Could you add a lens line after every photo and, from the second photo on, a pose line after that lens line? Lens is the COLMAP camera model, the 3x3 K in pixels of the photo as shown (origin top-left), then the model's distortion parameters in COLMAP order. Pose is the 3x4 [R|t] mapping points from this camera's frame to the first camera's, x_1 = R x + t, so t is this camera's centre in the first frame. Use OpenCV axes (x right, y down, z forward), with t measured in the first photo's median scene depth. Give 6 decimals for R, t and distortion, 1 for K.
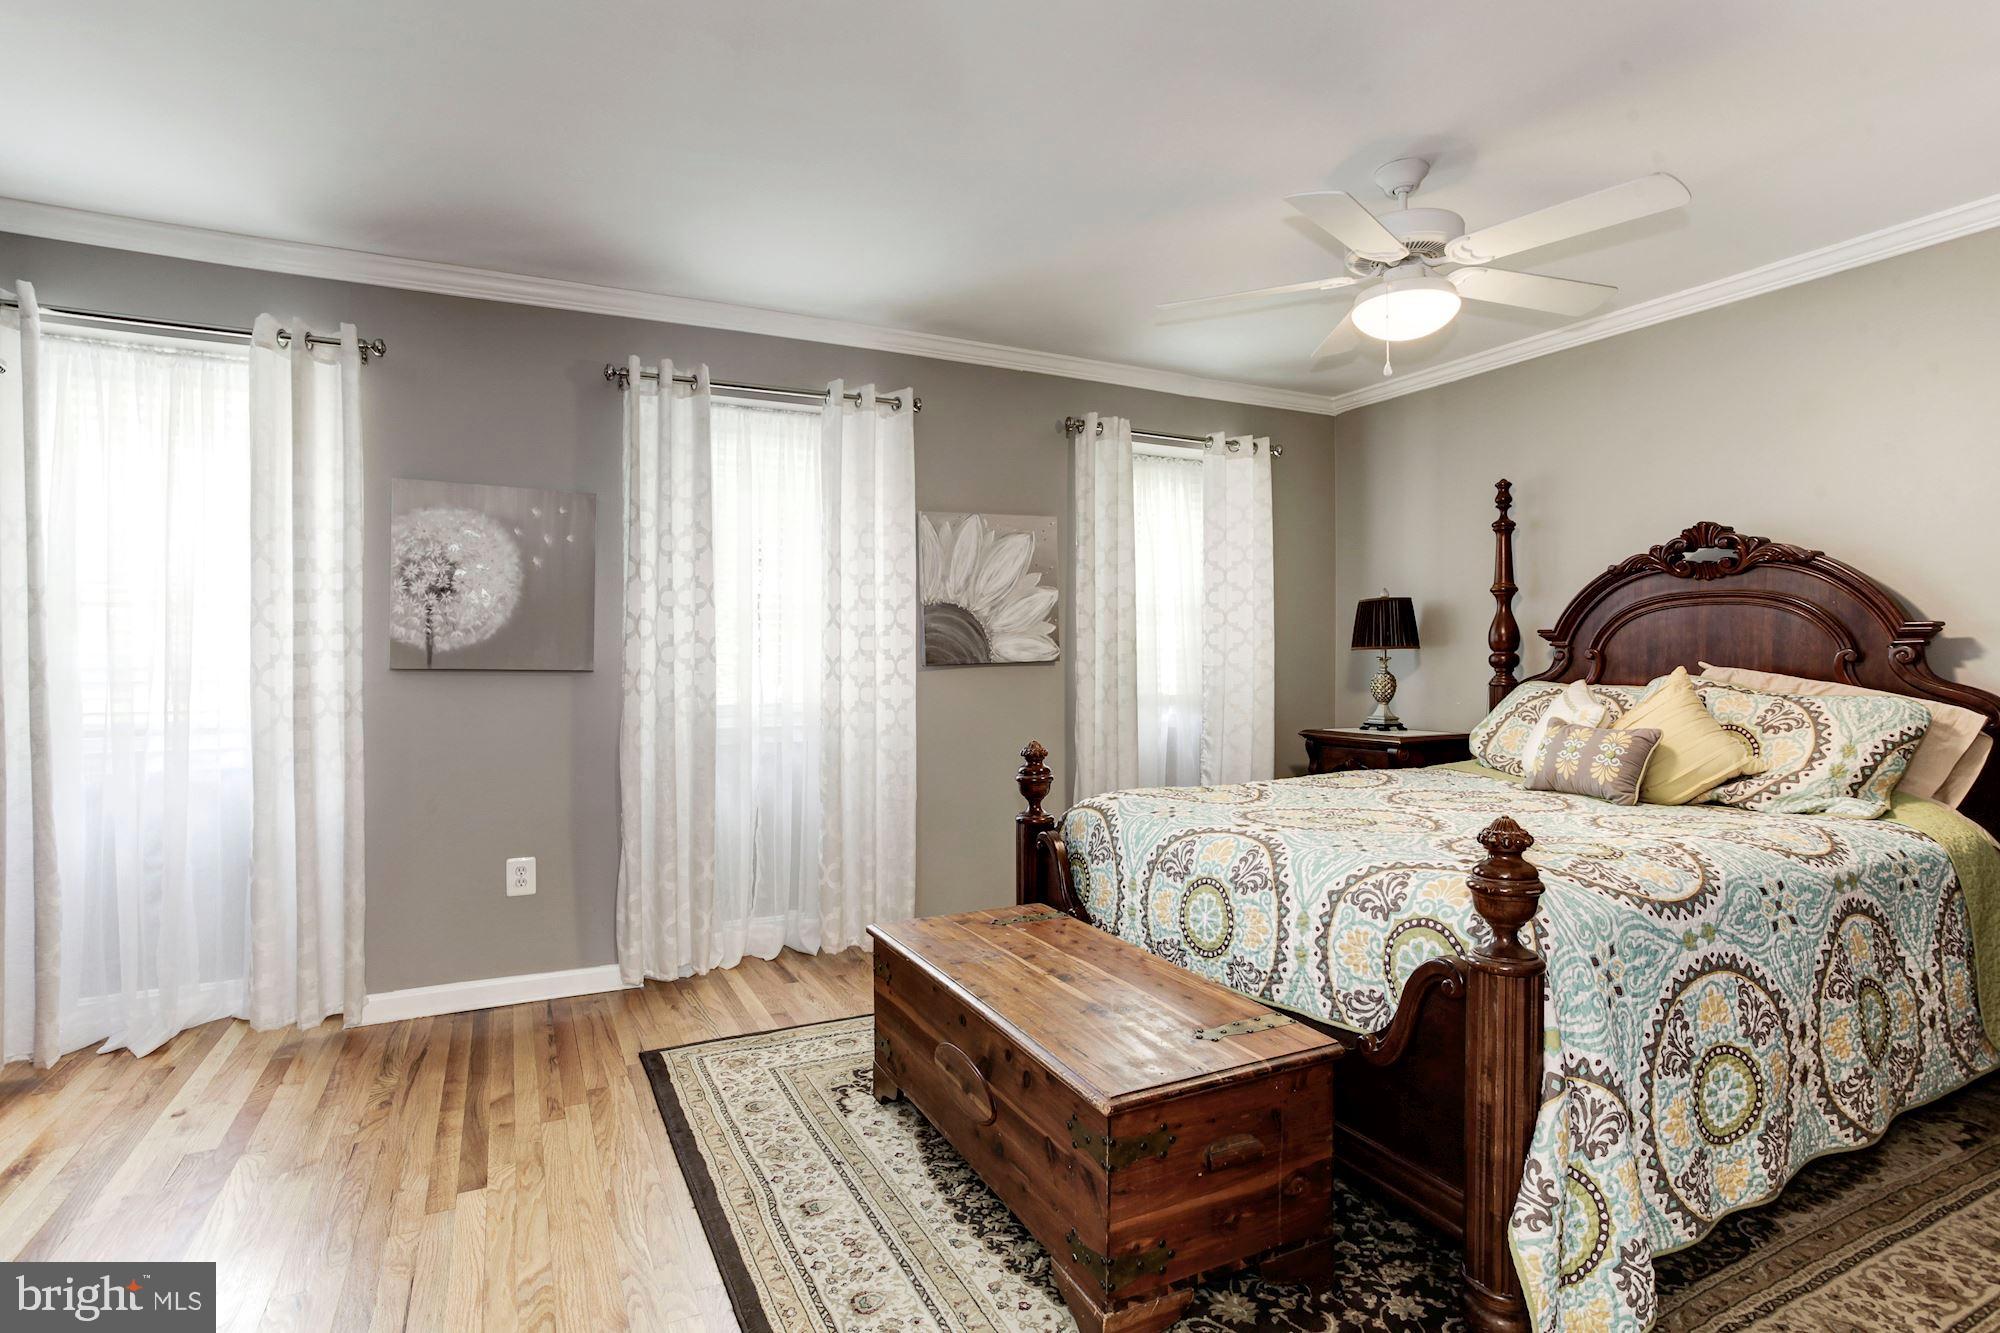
lens RADIAL K [[995.5, 0, 1046.6], [0, 995.5, 667.8], [0, 0, 1]] dist [-0.006773, -0.000576]
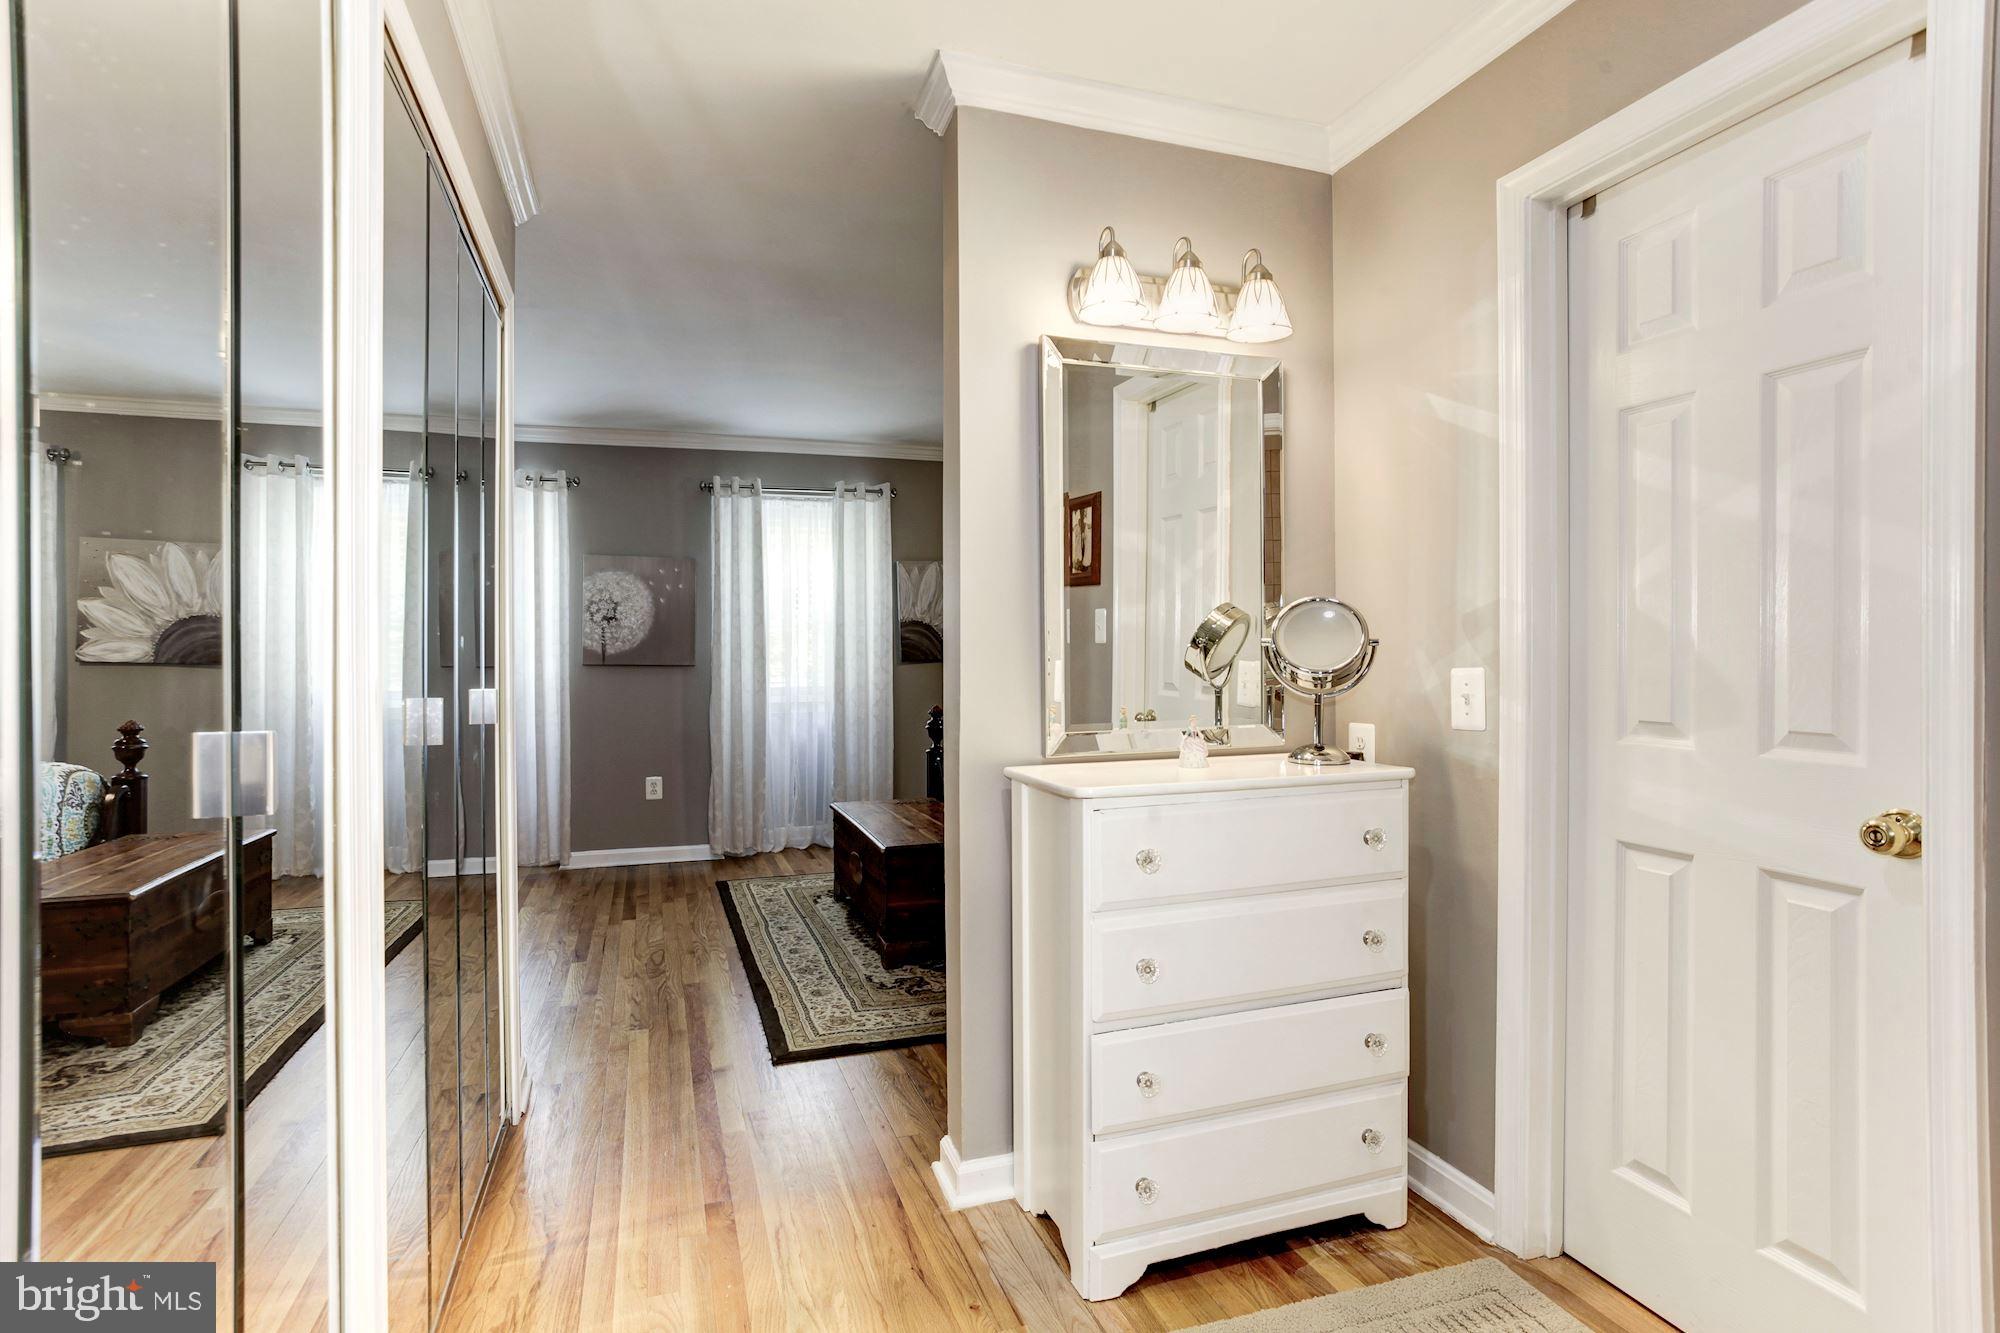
lens RADIAL K [[995.5, 0, 996.3], [0, 995.5, 665.5], [0, 0, 1]] dist [-0.006773, -0.000576]
pose [[0.986905, -0.002275, -0.161286, 0.319909], [0.002454, 0.999997, 0.000915, 0.002922], [0.161283, -0.001299, 0.986907, -0.576623]]
